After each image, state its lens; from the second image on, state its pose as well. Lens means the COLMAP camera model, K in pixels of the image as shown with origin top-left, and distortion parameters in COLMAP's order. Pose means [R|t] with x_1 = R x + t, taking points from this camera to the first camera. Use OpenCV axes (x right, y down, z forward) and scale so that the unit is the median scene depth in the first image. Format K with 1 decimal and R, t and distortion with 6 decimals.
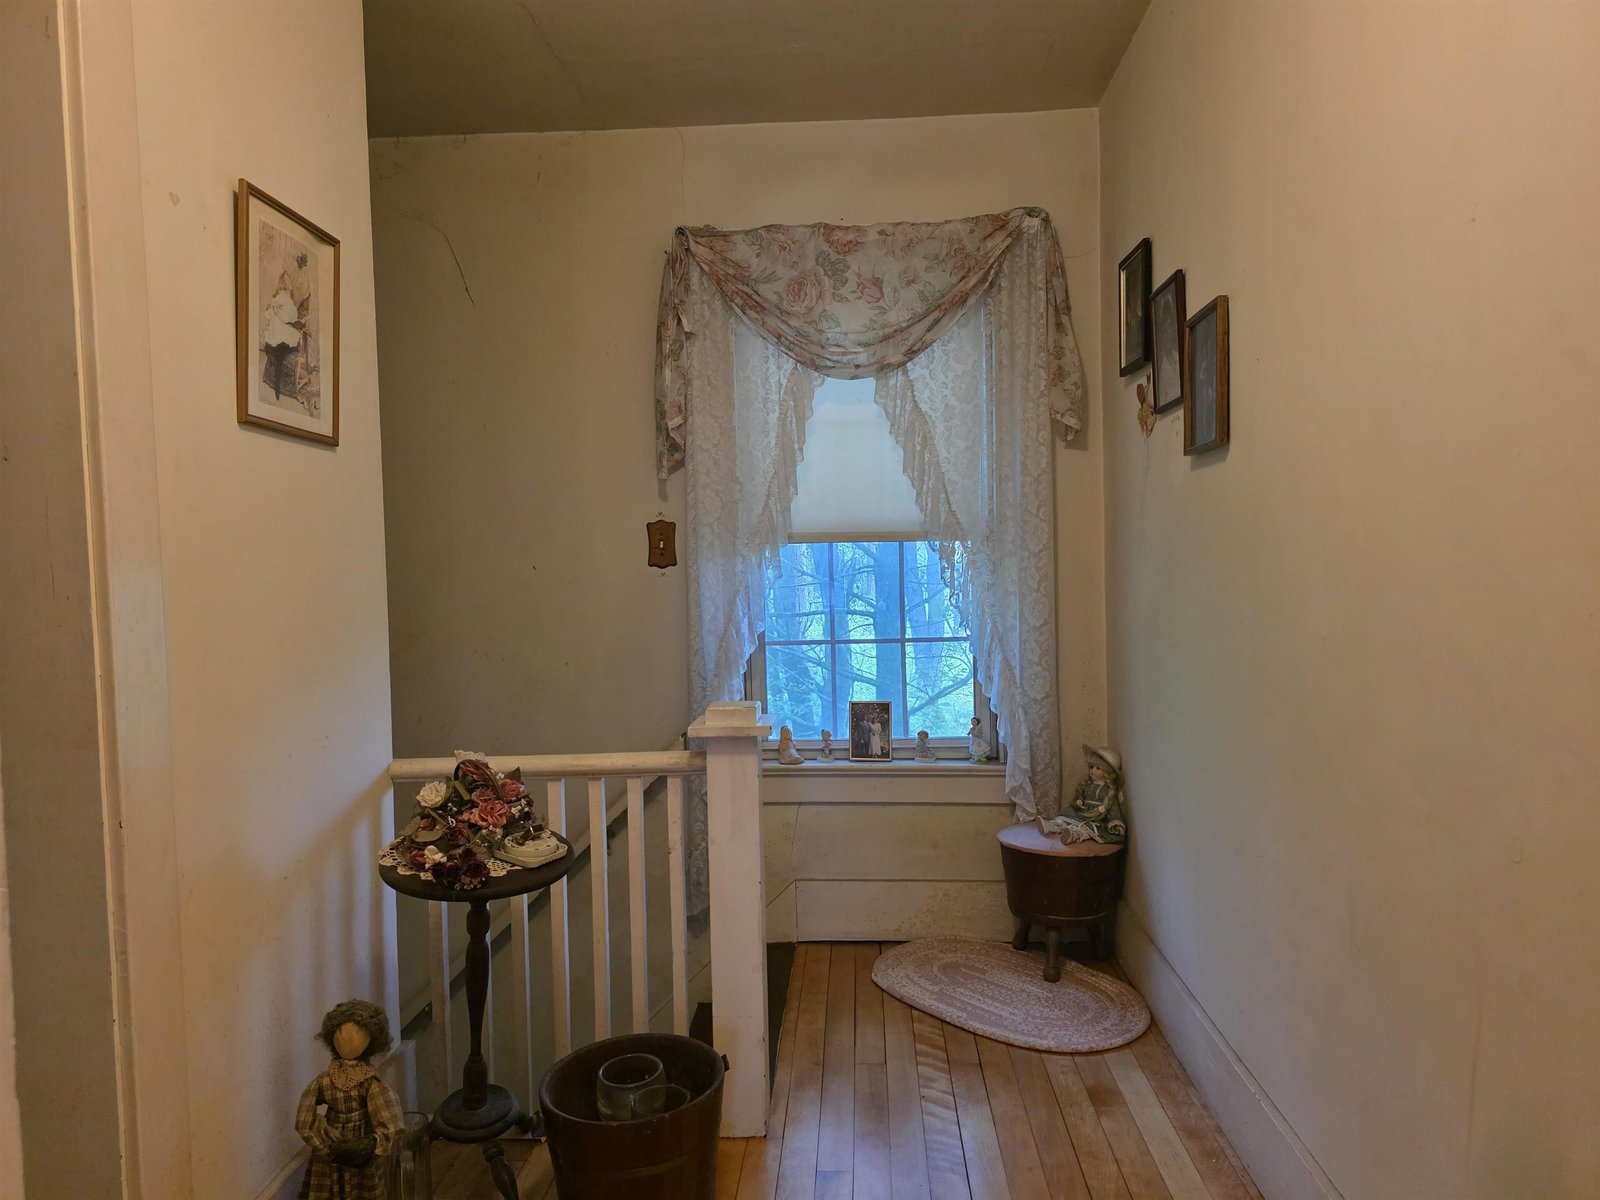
lens RADIAL K [[1080.8, 0, 802.4], [0, 1080.8, 603.5], [0, 0, 1]] dist [0.093475, -0.129459]
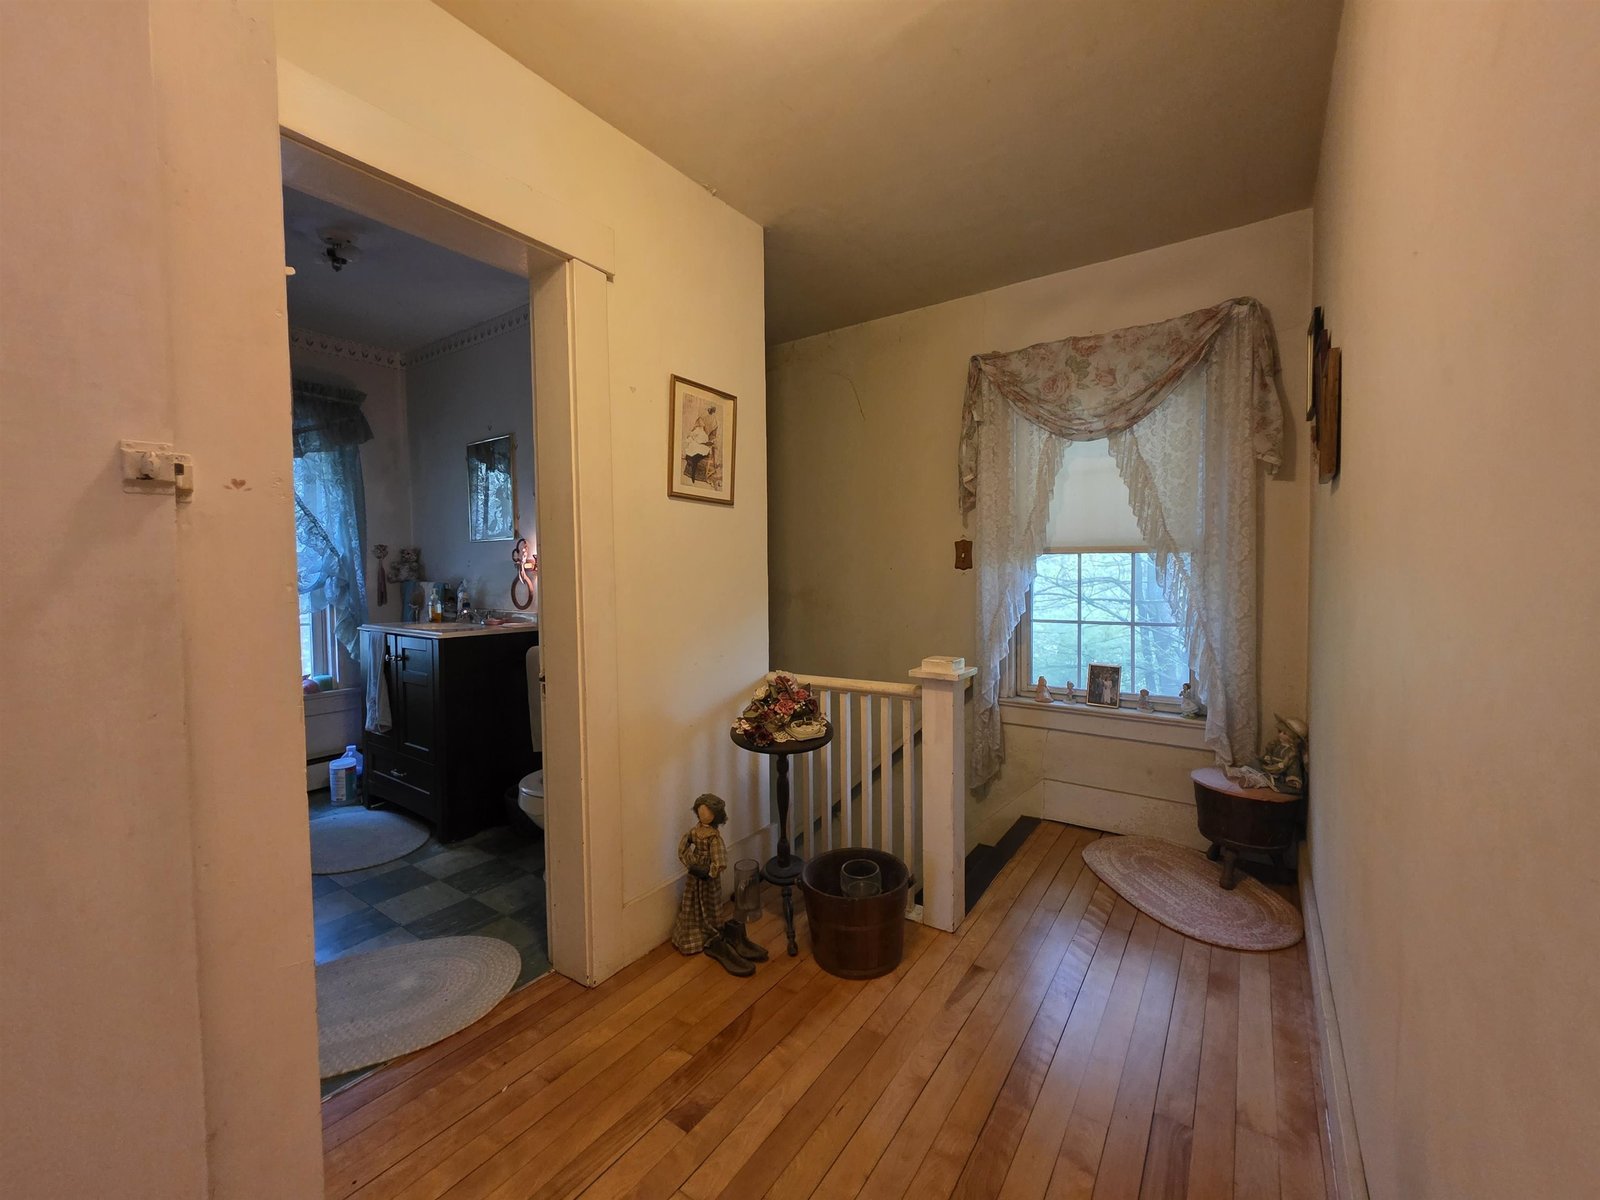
lens RADIAL K [[644.7, 0, 807.1], [0, 644.7, 595.5], [0, 0, 1]] dist [0.000987, -0.000224]
pose [[0.852713, 0.033160, -0.521326, 0.182489], [-0.027423, 0.999449, 0.018717, -0.007100], [0.521659, -0.001664, 0.853153, 0.072717]]
